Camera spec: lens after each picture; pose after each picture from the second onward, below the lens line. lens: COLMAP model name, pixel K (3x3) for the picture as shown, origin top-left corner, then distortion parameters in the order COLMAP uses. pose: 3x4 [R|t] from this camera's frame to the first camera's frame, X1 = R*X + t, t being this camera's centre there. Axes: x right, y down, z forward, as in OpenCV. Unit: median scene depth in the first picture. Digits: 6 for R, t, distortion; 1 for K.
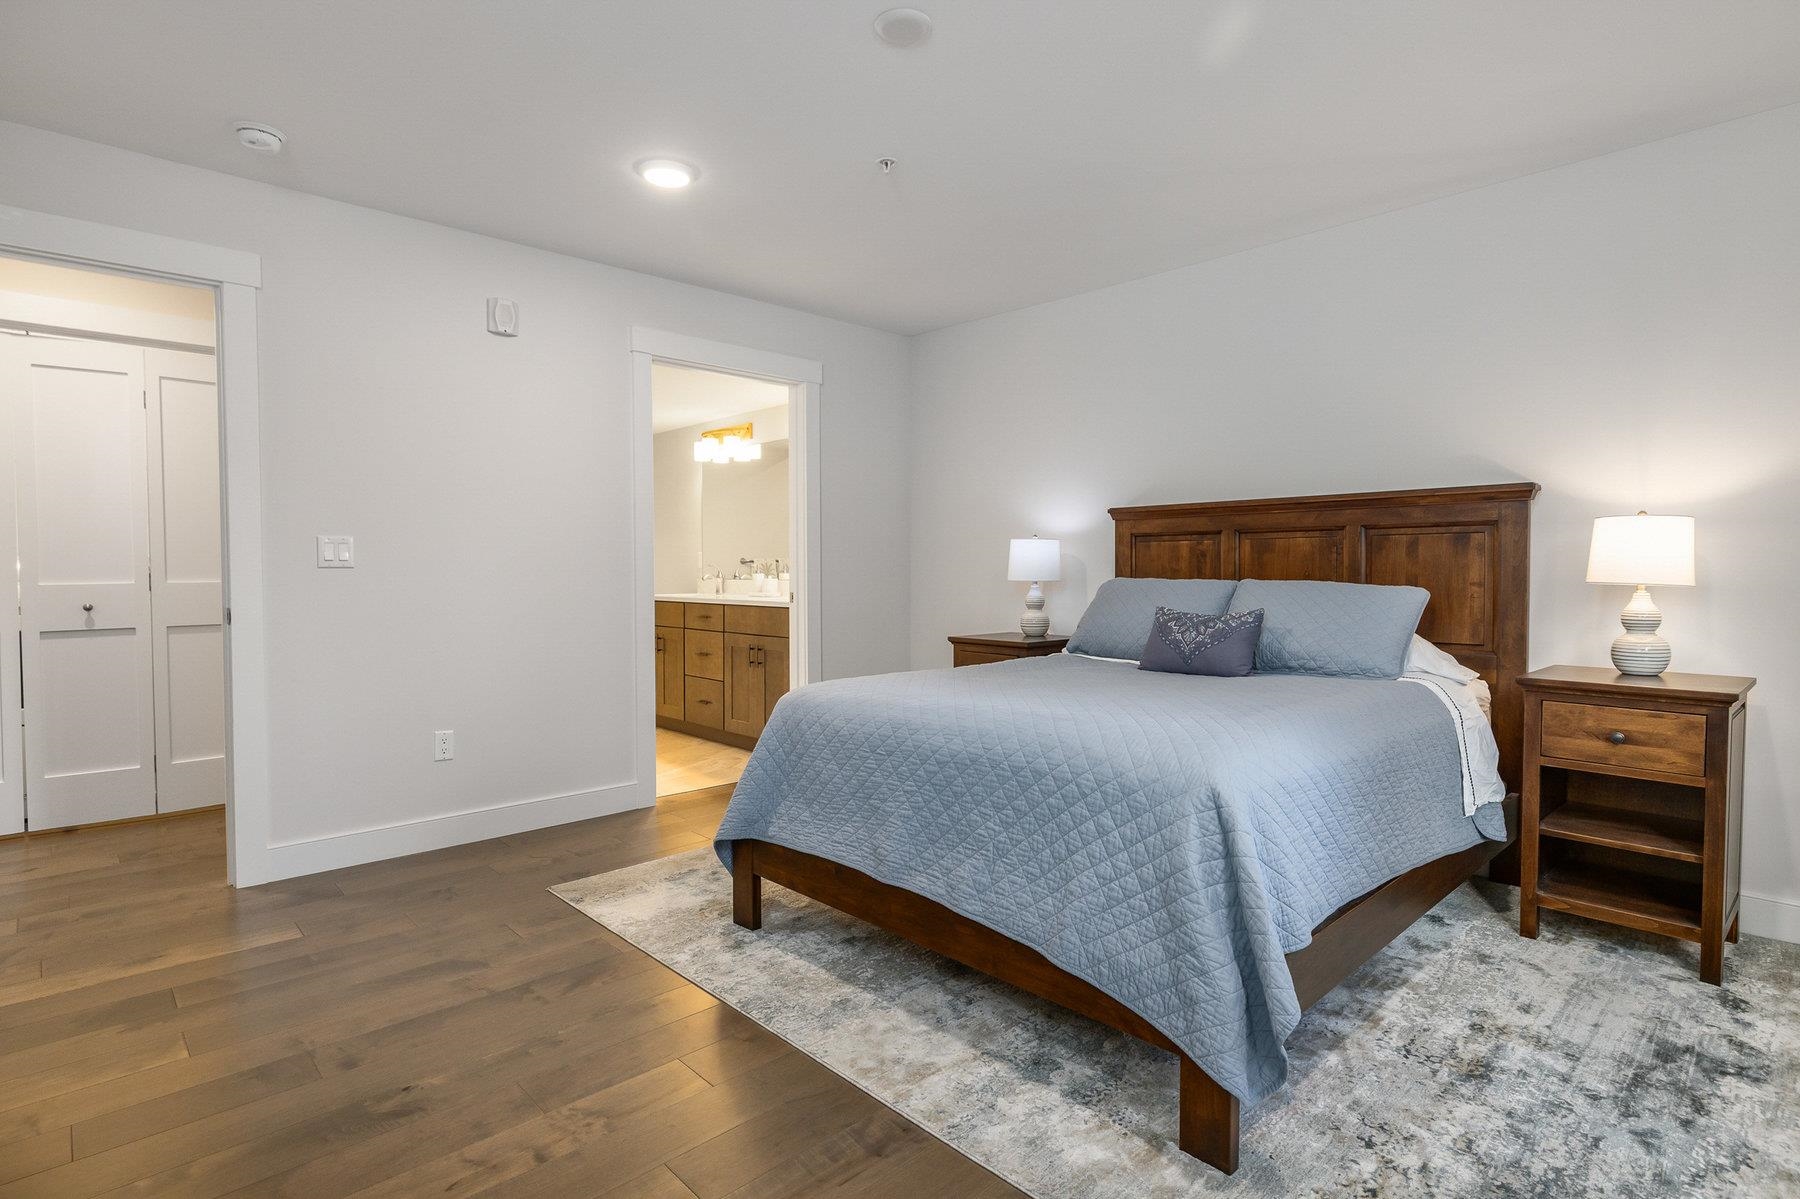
lens RADIAL K [[895.8, 0, 898.9], [0, 895.8, 591.7], [0, 0, 1]] dist [-0.009225, 0.002455]
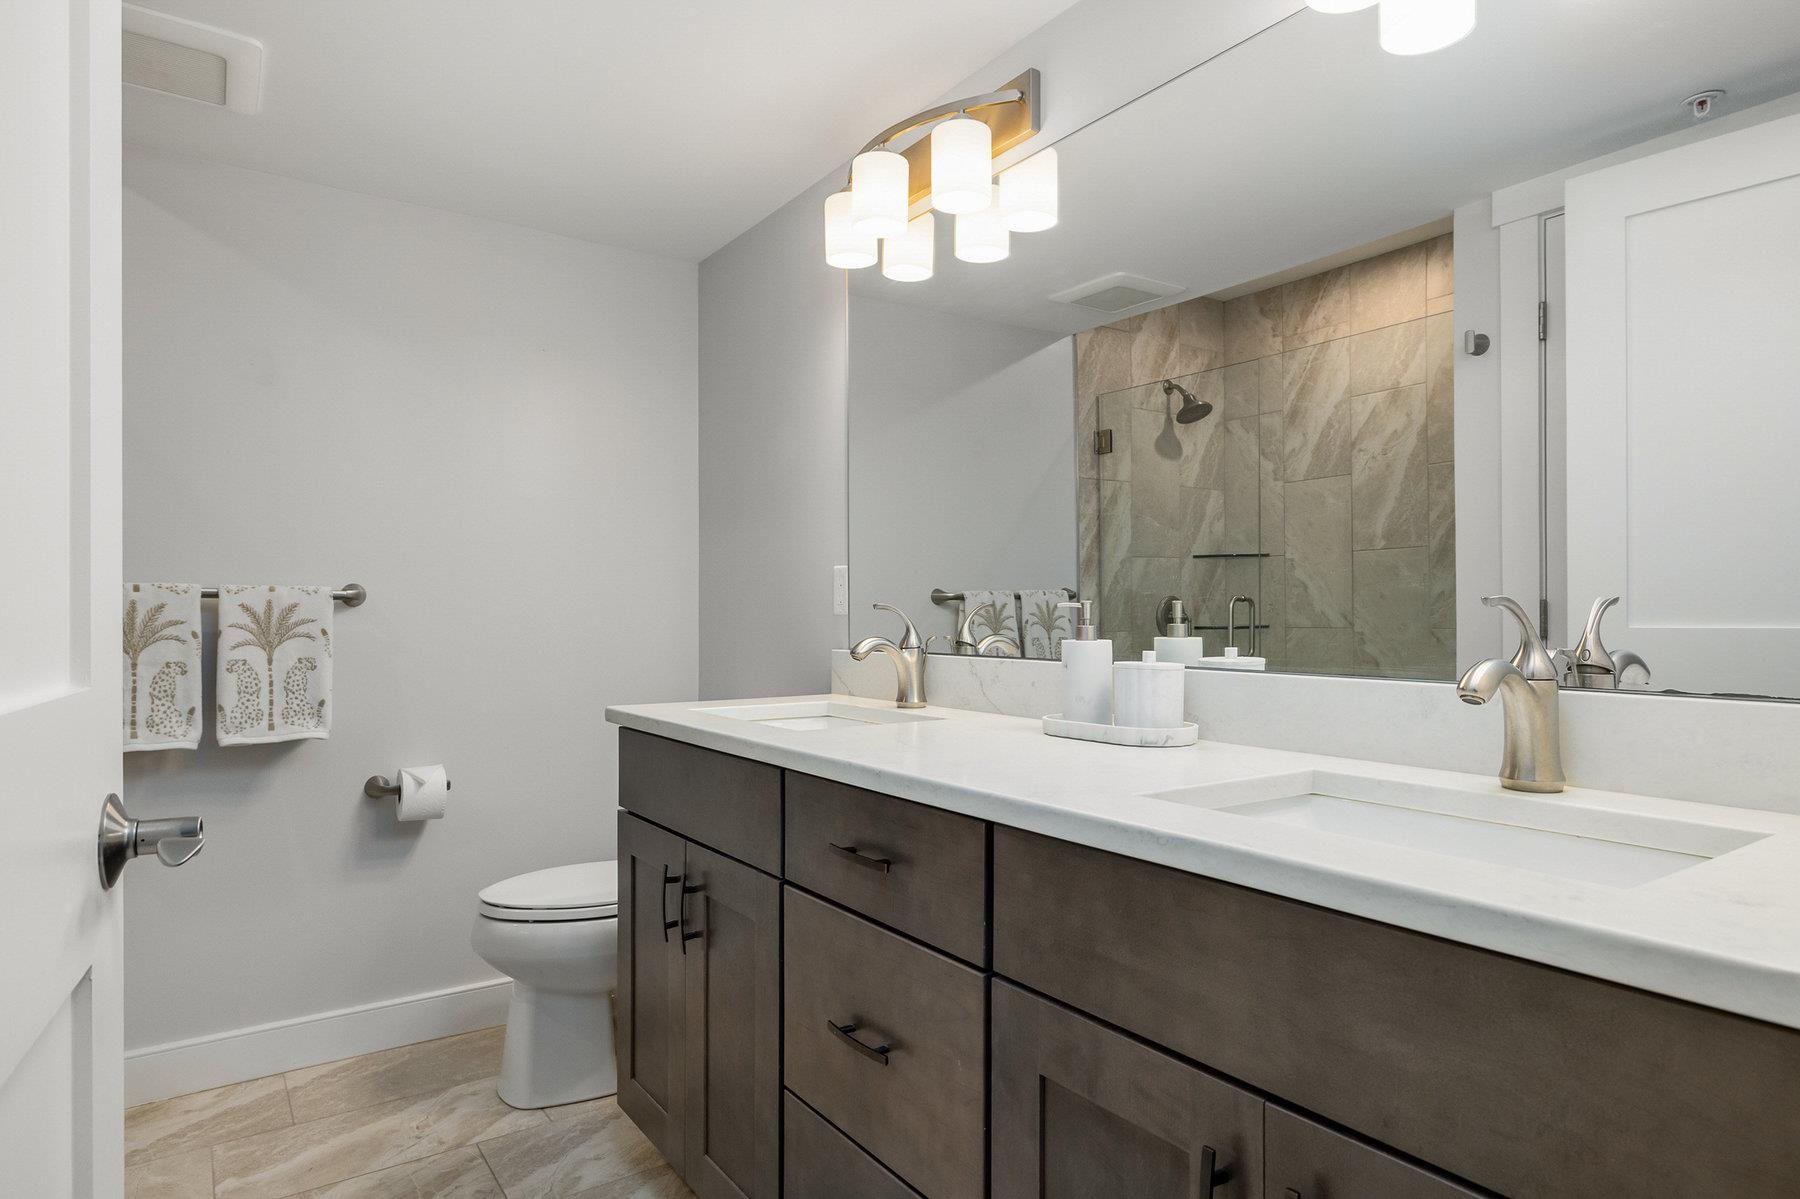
lens RADIAL K [[1051.3, 0, 902.6], [0, 1051.3, 605.4], [0, 0, 1]] dist [-0.001244, -0.002133]
pose [[0.990379, 0.000275, -0.138381, -0.154663], [-0.005276, 0.999346, -0.035772, -0.017050], [0.138280, 0.036158, 0.989733, 0.661913]]
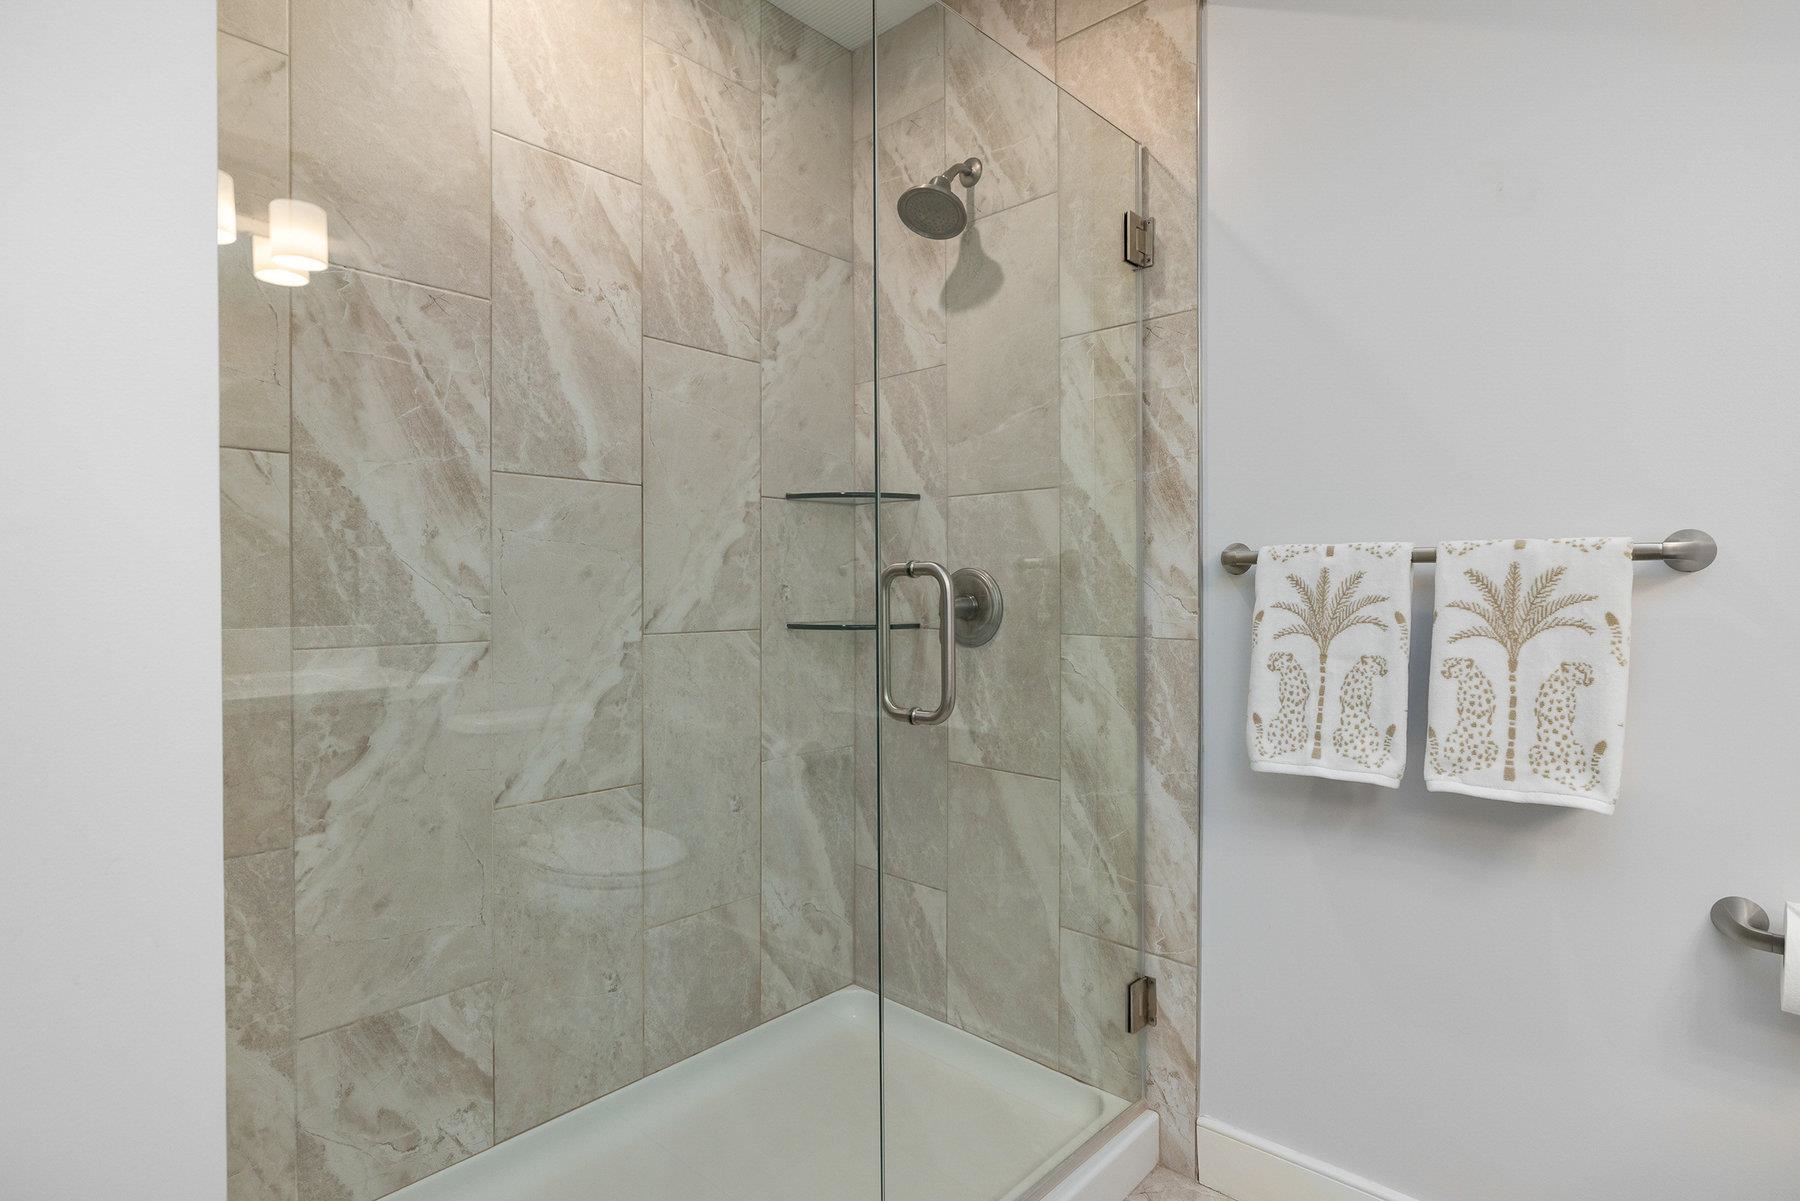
lens RADIAL K [[895.8, 0, 909.4], [0, 895.8, 604.2], [0, 0, 1]] dist [-0.009225, 0.002455]
pose [[0.084245, 0.017971, -0.996283, -0.290187], [-0.026442, 0.999526, 0.015793, -0.024059], [0.996094, 0.025013, 0.084680, 0.939201]]
